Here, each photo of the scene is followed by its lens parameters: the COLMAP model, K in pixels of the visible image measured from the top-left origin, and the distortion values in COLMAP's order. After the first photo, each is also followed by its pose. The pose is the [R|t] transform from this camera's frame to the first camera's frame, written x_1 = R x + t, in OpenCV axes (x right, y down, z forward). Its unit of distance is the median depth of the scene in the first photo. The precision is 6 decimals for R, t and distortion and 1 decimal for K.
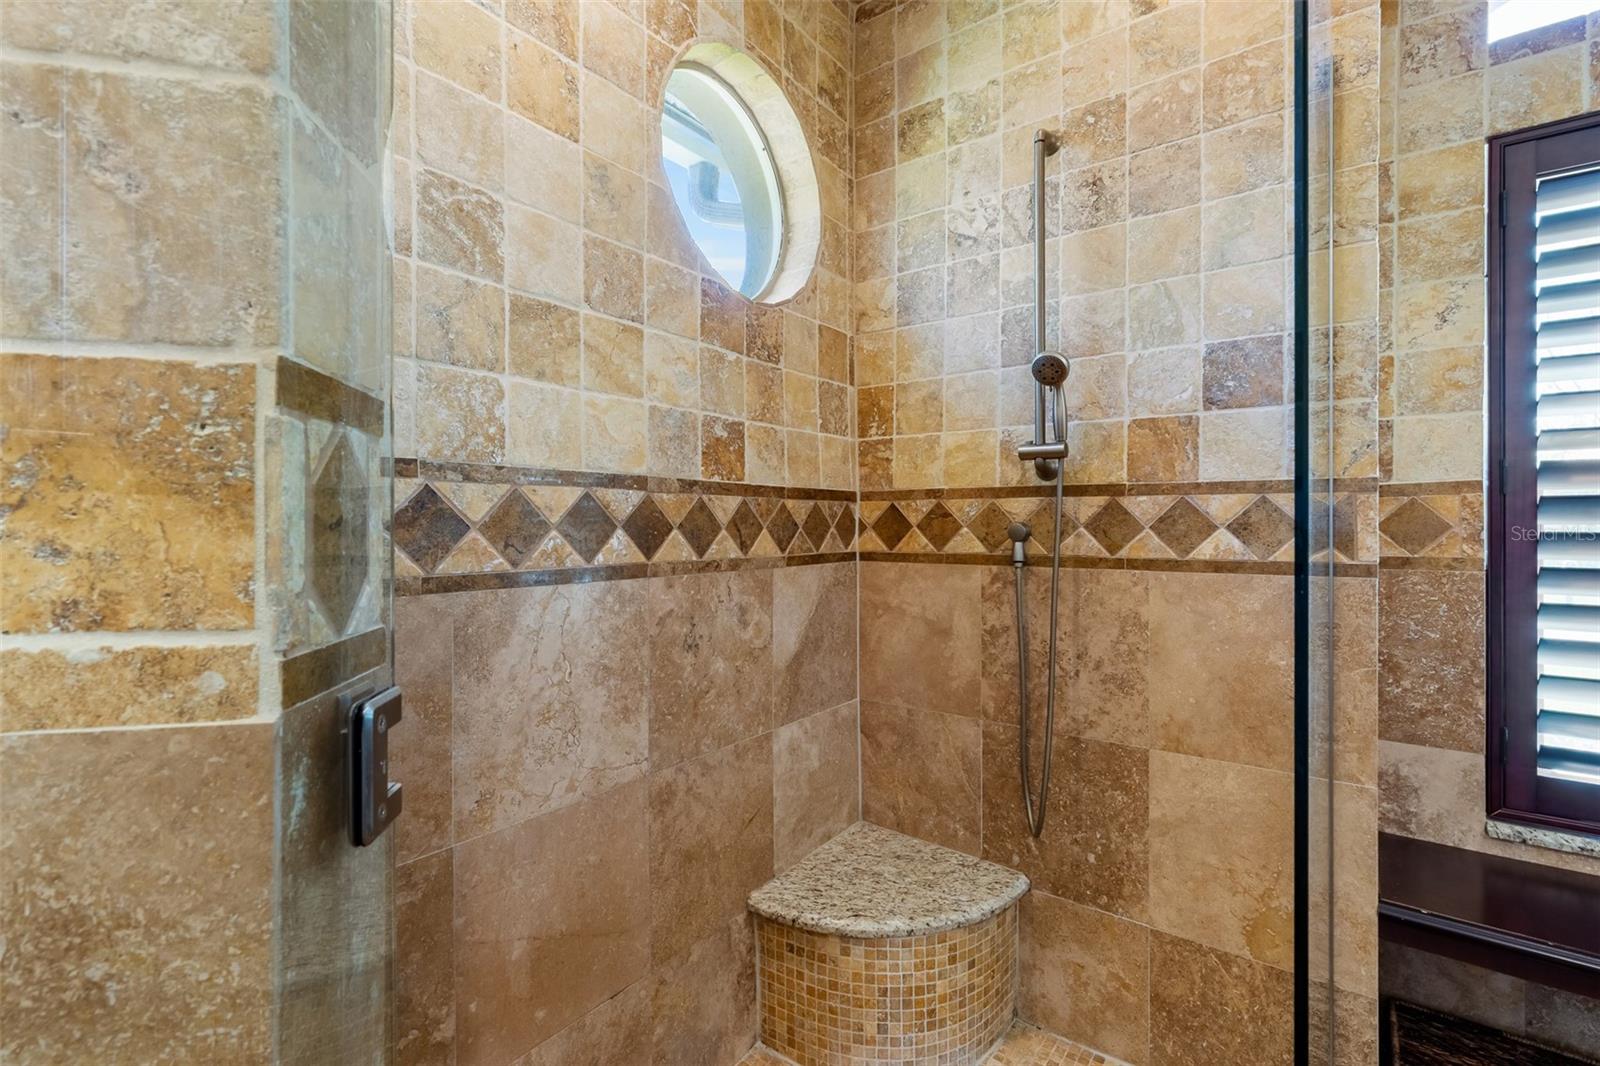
lens RADIAL K [[715.1, 0, 792.4], [0, 715.1, 526.6], [0, 0, 1]] dist [-0.007694, 0.000401]
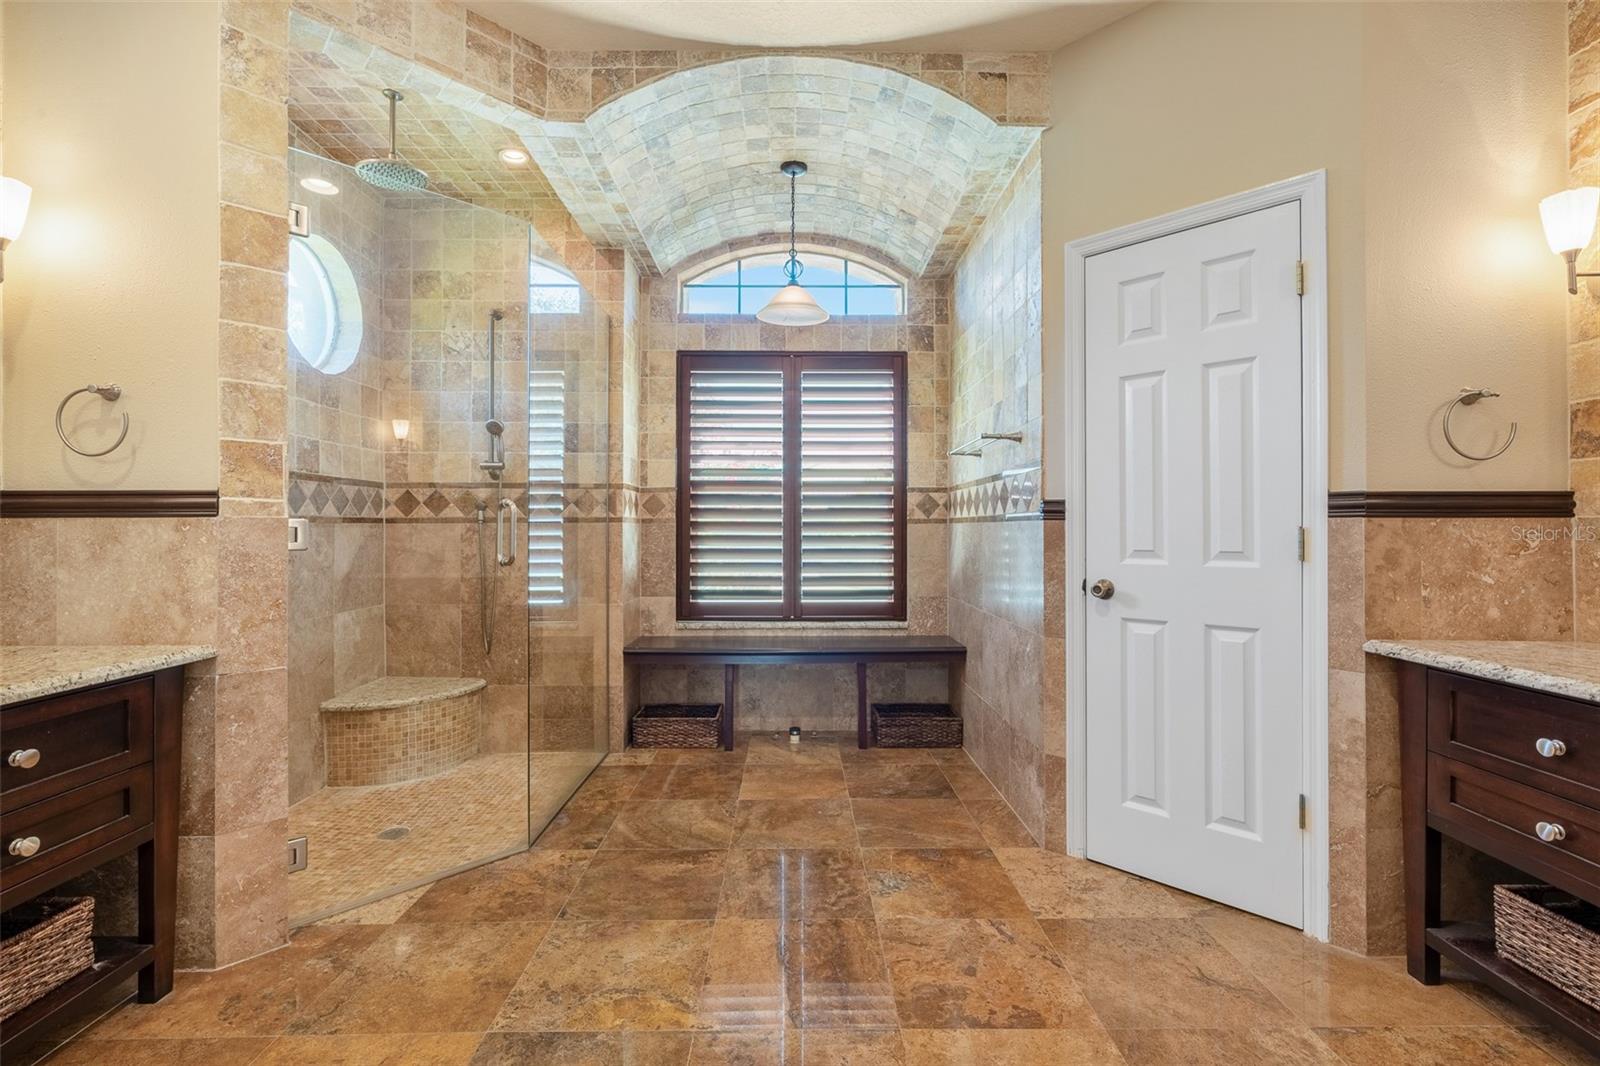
lens RADIAL K [[722.2, 0, 798.7], [0, 722.2, 525.9], [0, 0, 1]] dist [-0.002268, 0.001032]
pose [[0.785796, 0.004819, 0.618468, -0.243531], [0.001742, 0.999948, -0.010005, 0.090694], [-0.618484, 0.008939, 0.785747, -1.190472]]
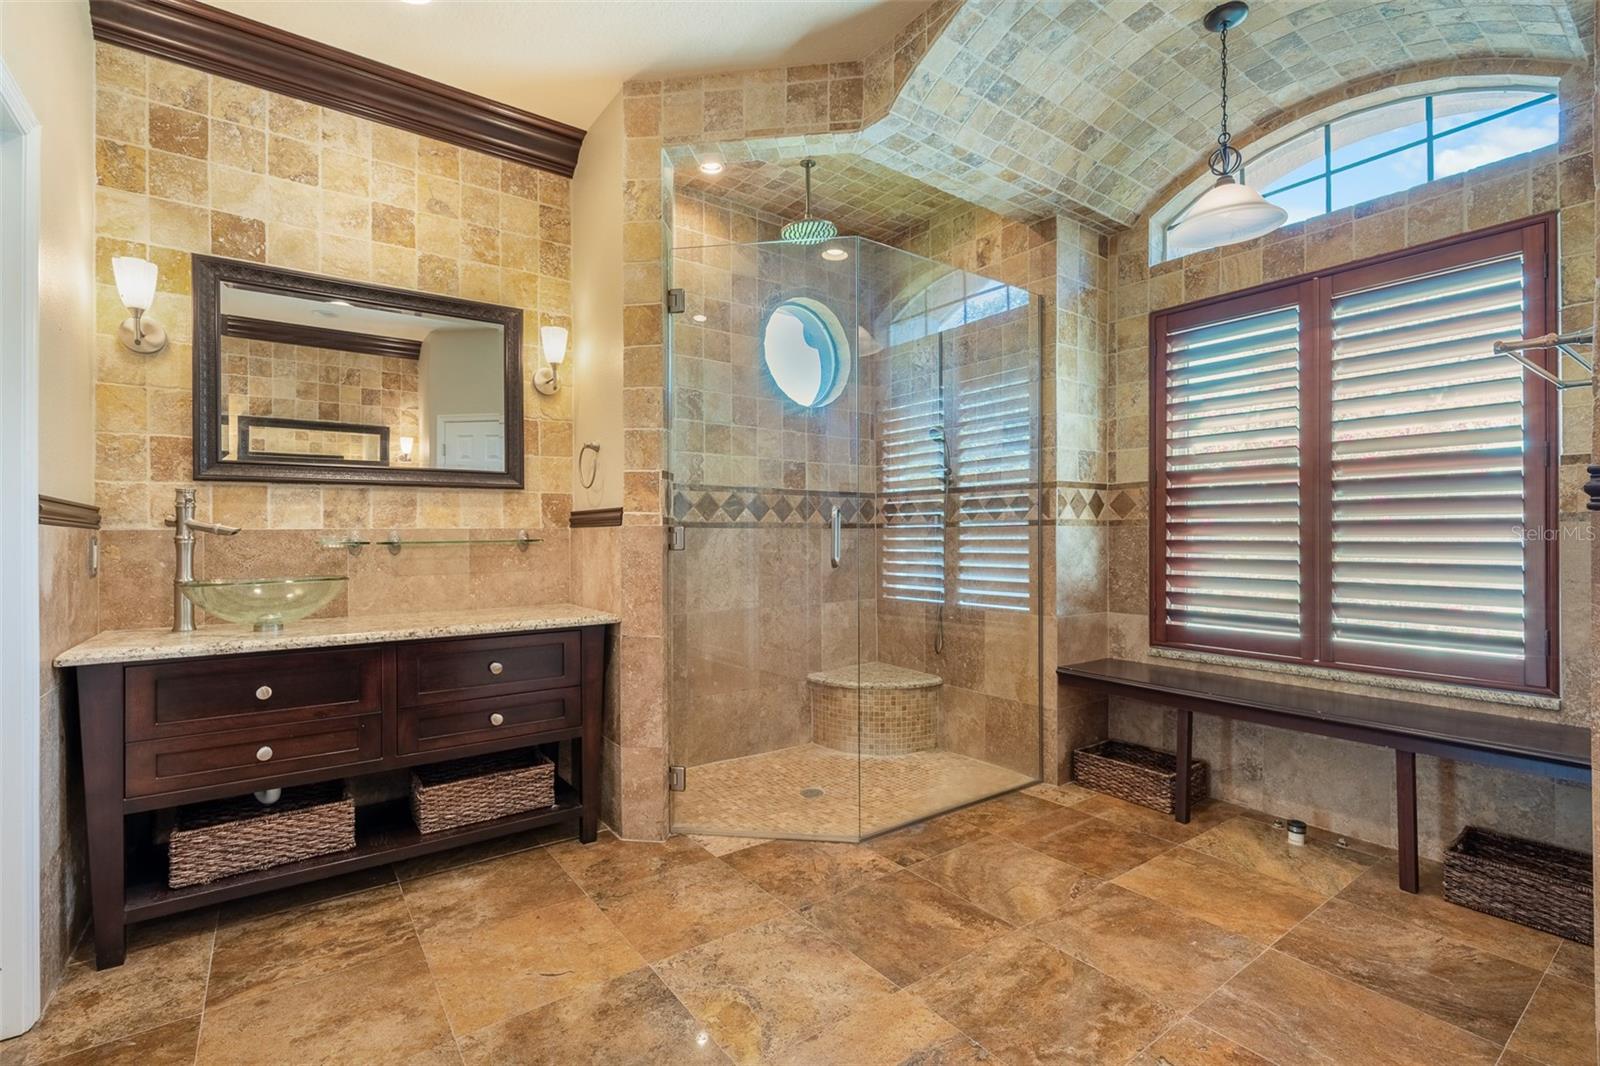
lens RADIAL K [[722.2, 0, 798.7], [0, 722.2, 525.9], [0, 0, 1]] dist [-0.002268, 0.001032]
pose [[0.958609, -0.005261, -0.284677, 0.563607], [0.000872, 0.999879, -0.015542, 0.089409], [0.284724, 0.014650, 0.958498, -1.192284]]
